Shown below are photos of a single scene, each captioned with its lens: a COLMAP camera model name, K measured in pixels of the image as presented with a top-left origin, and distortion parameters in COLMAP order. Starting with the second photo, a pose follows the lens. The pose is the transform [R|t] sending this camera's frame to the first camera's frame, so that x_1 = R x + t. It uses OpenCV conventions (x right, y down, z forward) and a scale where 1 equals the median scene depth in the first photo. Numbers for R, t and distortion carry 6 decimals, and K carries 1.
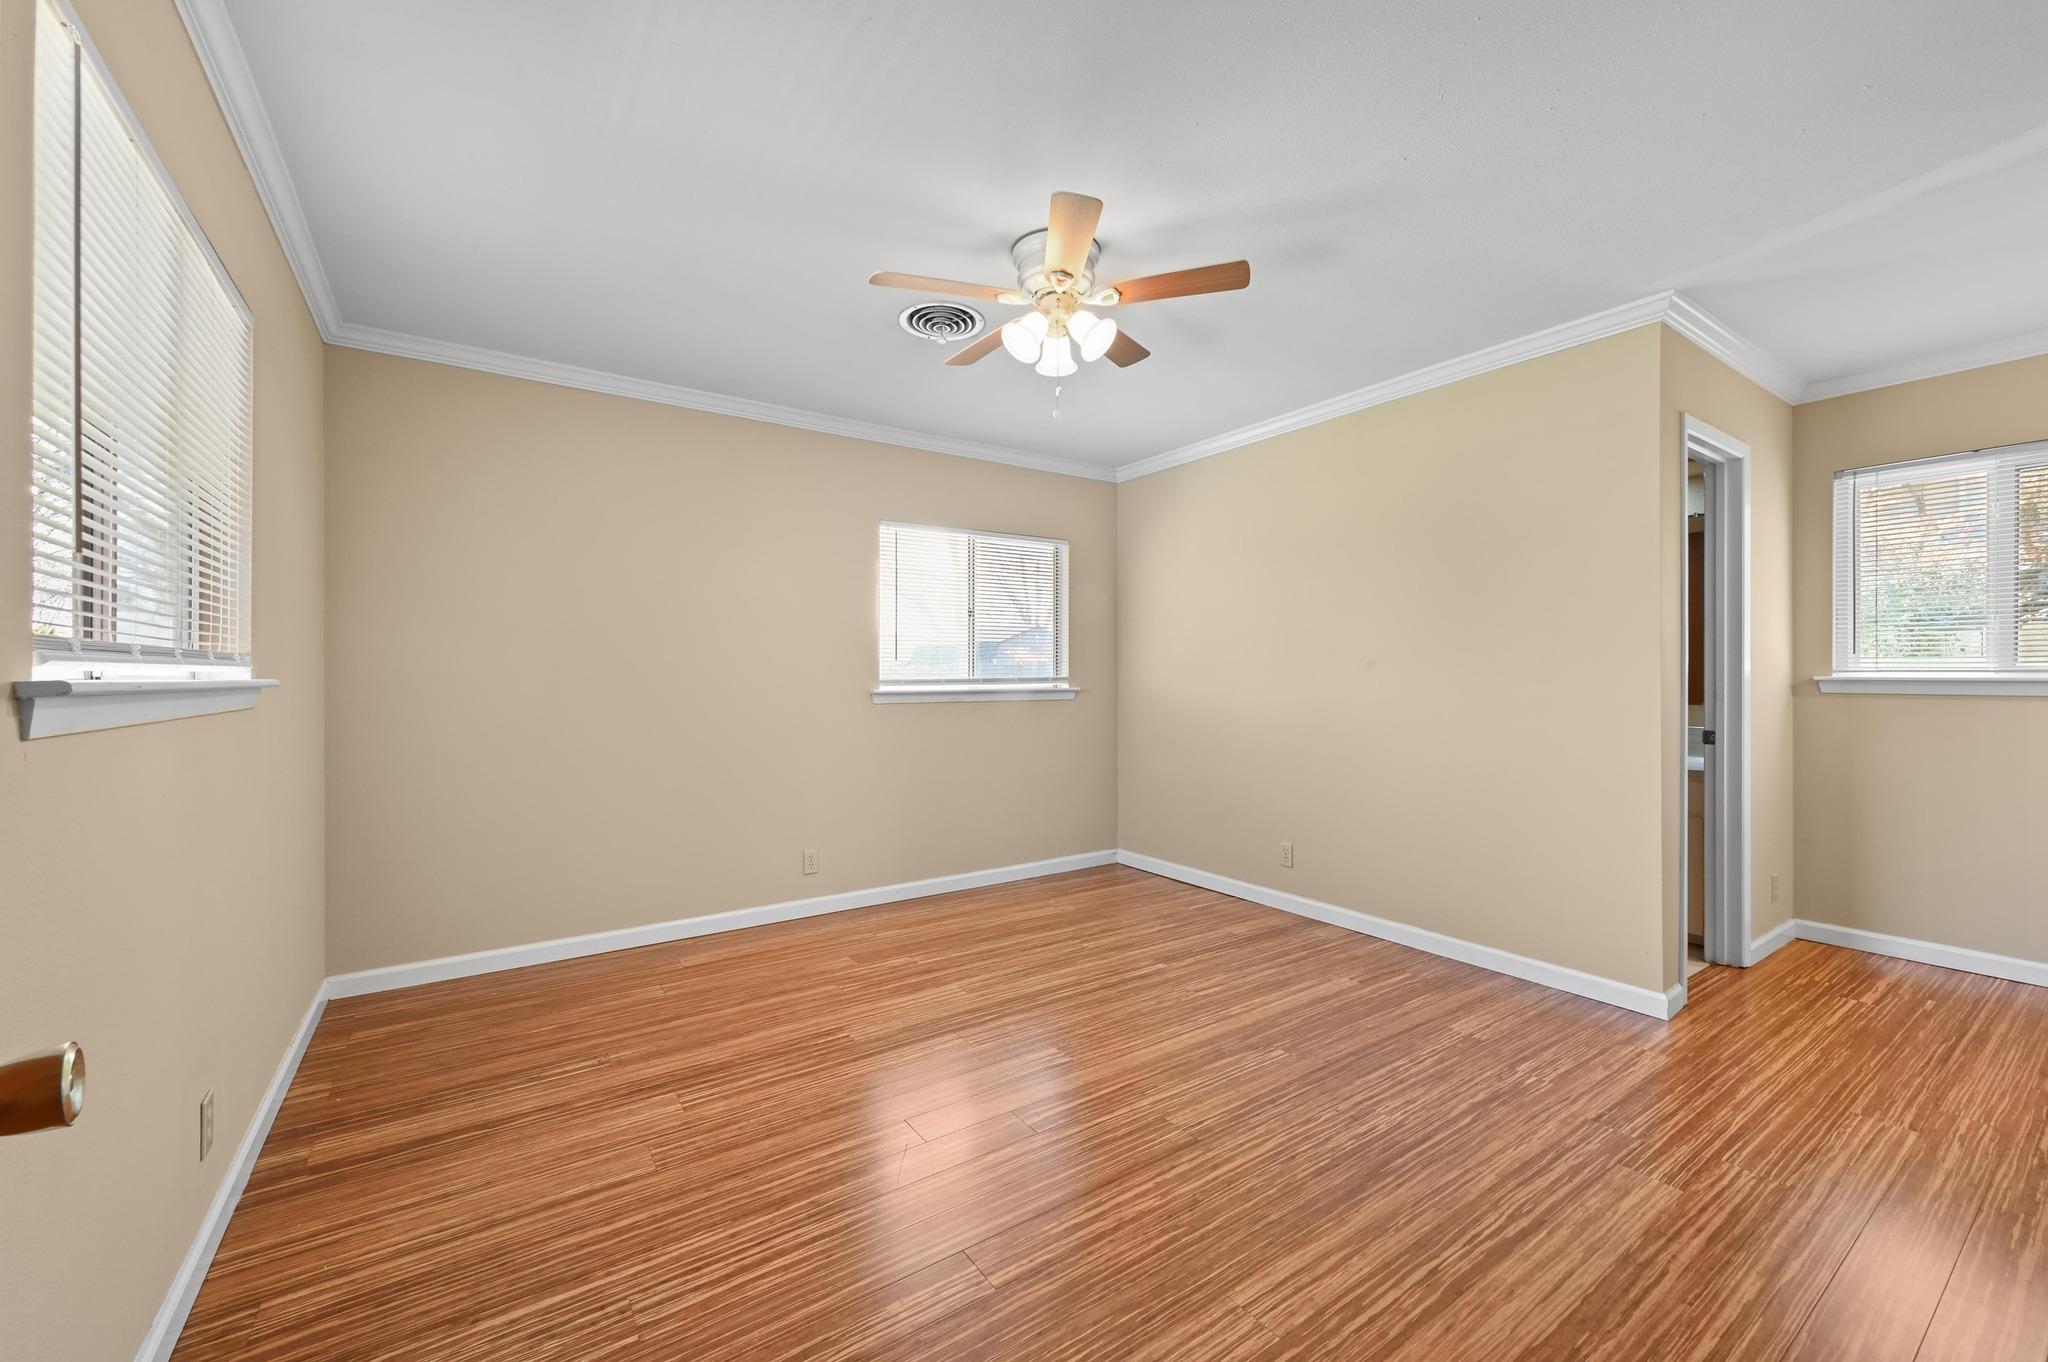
lens RADIAL K [[813.7, 0, 1030.3], [0, 813.7, 677.4], [0, 0, 1]] dist [0.000032, 0.000181]
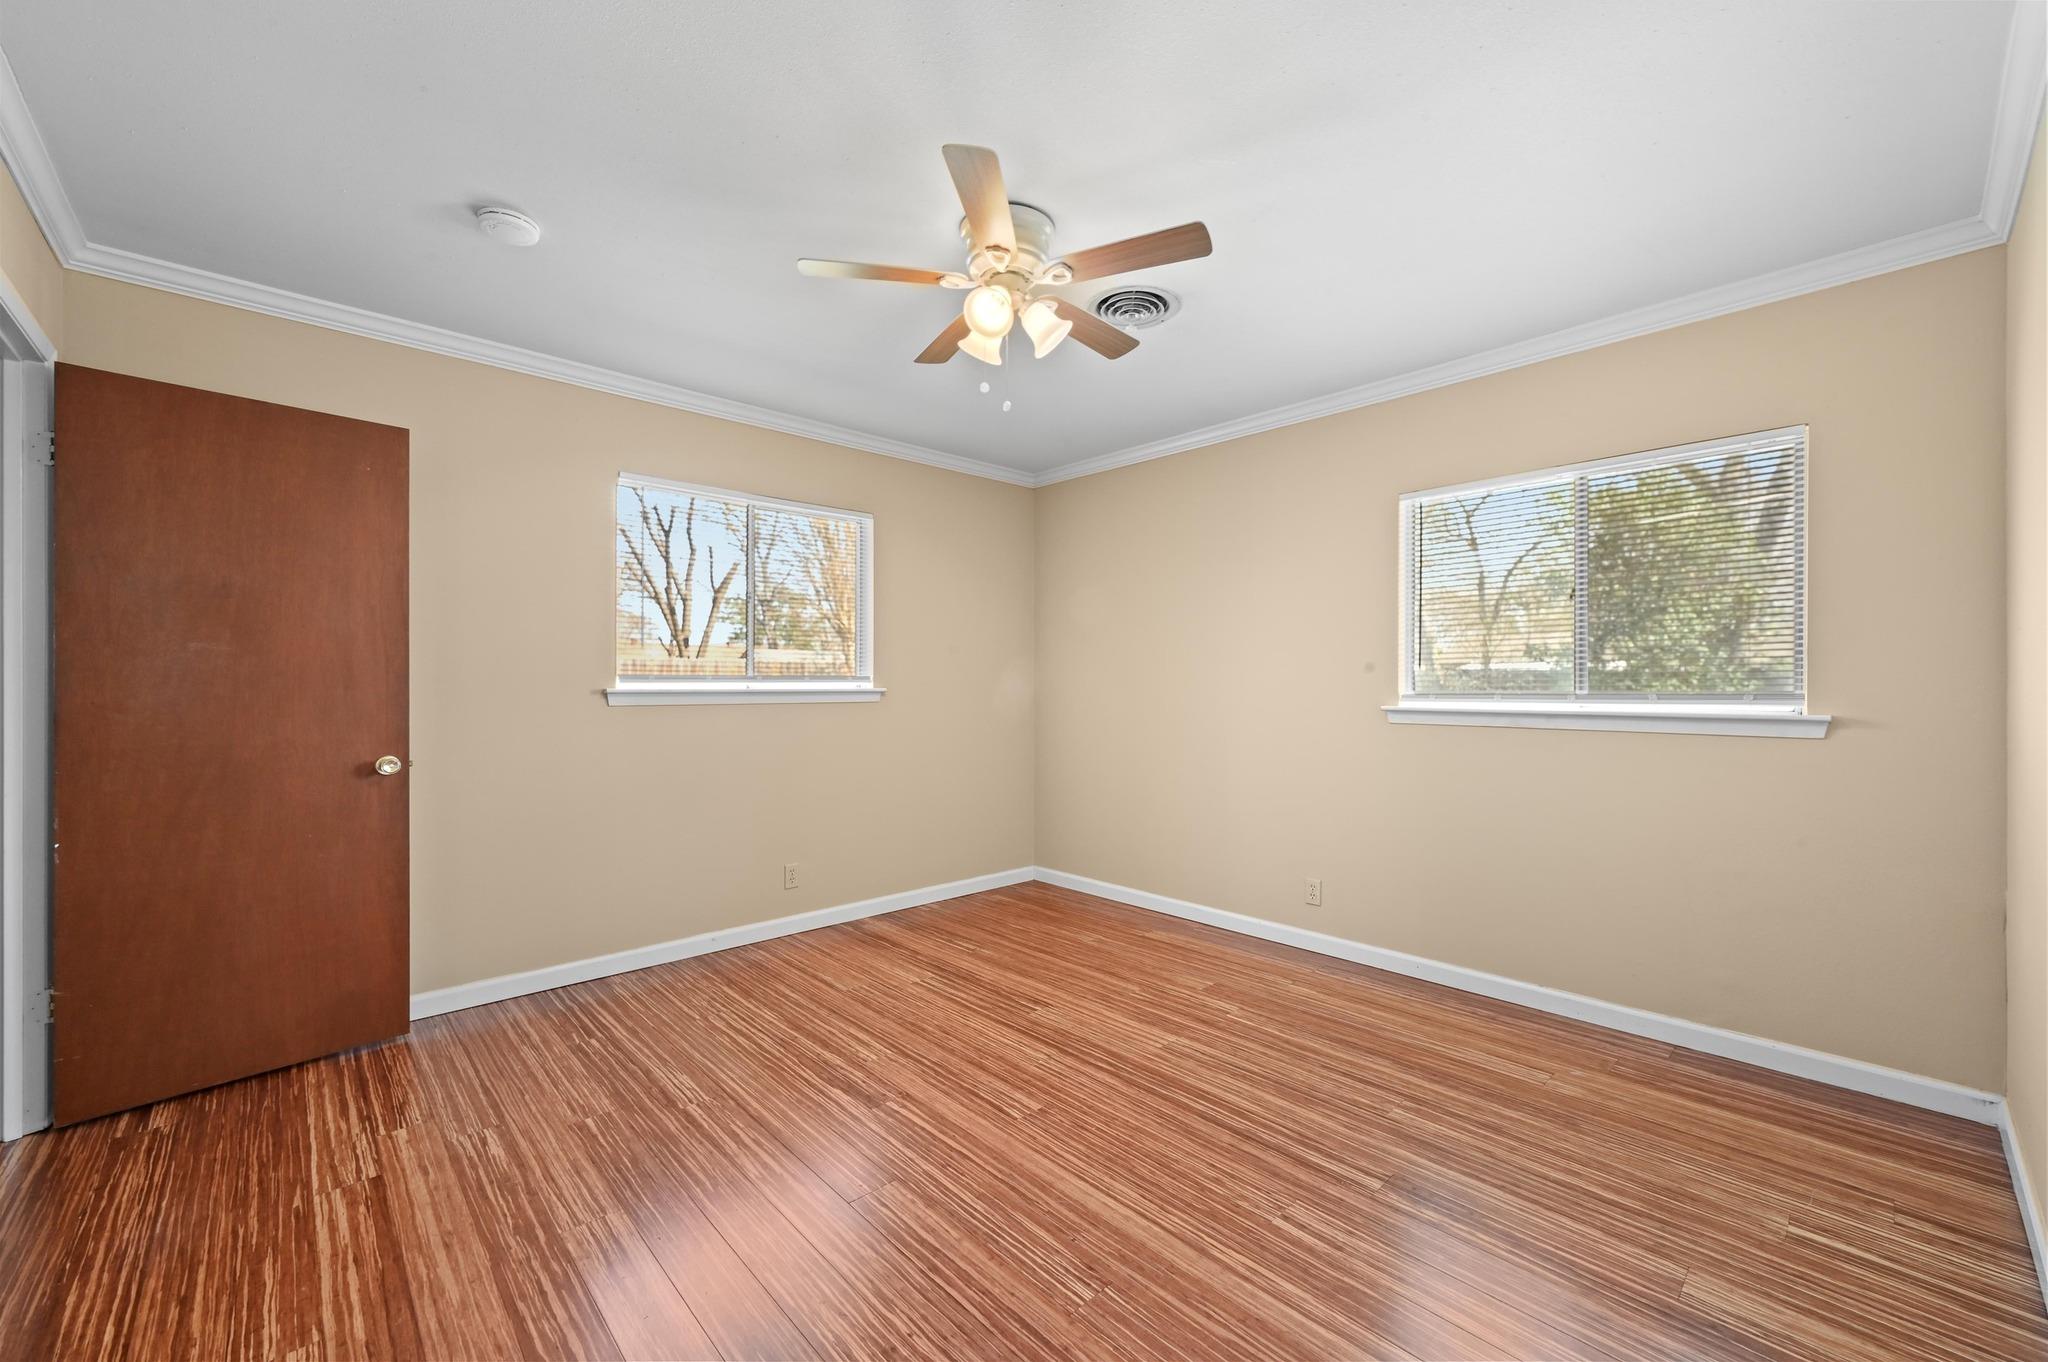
lens RADIAL K [[808.3, 0, 1024.0], [0, 808.3, 681.0], [0, 0, 1]] dist [0.000668, -0.000015]
pose [[0.142565, -0.002153, -0.989783, 0.767457], [-0.003351, 0.999991, -0.002658, -0.008257], [0.989780, 0.003696, 0.142556, 0.721203]]
